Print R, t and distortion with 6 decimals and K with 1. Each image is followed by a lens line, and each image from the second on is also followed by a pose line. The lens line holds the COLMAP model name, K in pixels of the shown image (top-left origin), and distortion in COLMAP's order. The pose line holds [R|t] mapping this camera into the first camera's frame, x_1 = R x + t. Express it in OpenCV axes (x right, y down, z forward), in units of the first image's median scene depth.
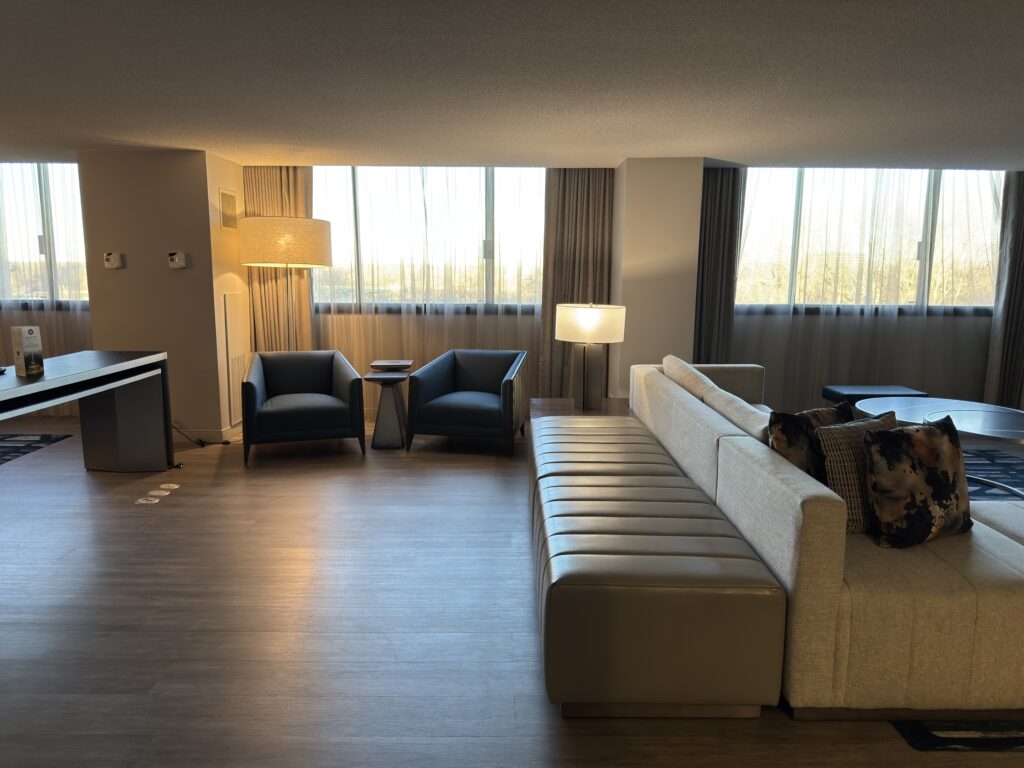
lens RADIAL K [[750.3, 0, 510.3], [0, 750.3, 384.4], [0, 0, 1]] dist [0.012486, -0.000690]
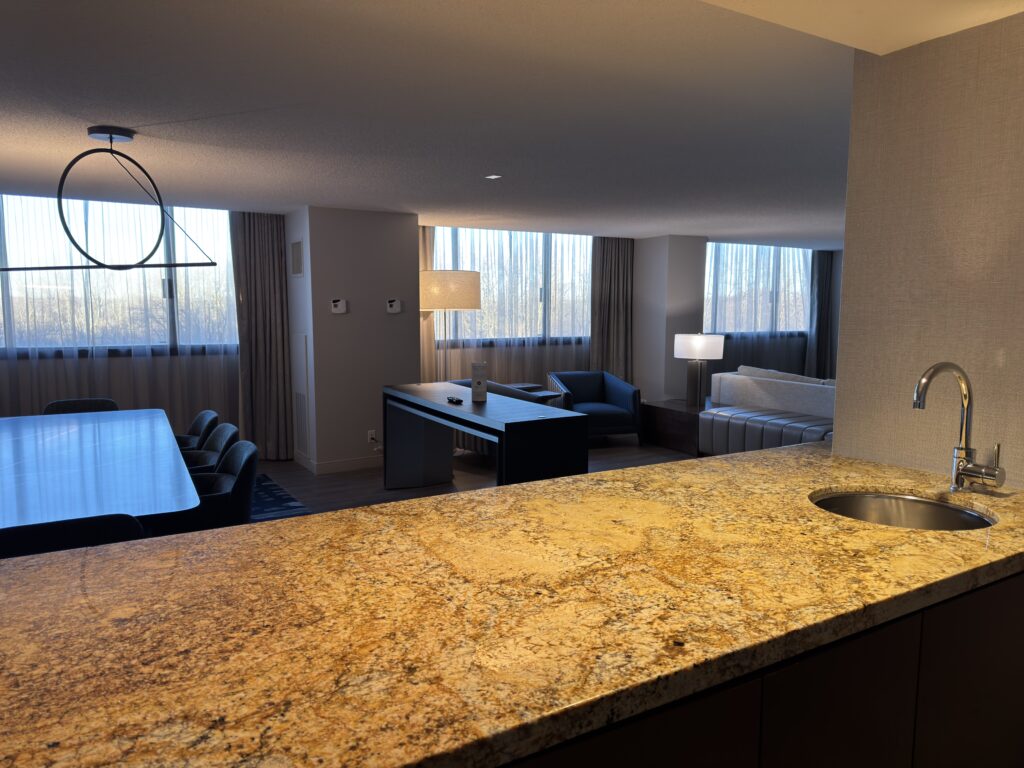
lens RADIAL K [[689.9, 0, 513.3], [0, 689.9, 383.2], [0, 0, 1]] dist [0.044018, -0.000999]
pose [[0.876957, -0.055225, 0.477385, -0.647710], [0.077023, 0.996685, -0.026193, 0.000035], [-0.474356, 0.059740, 0.878304, -0.019230]]
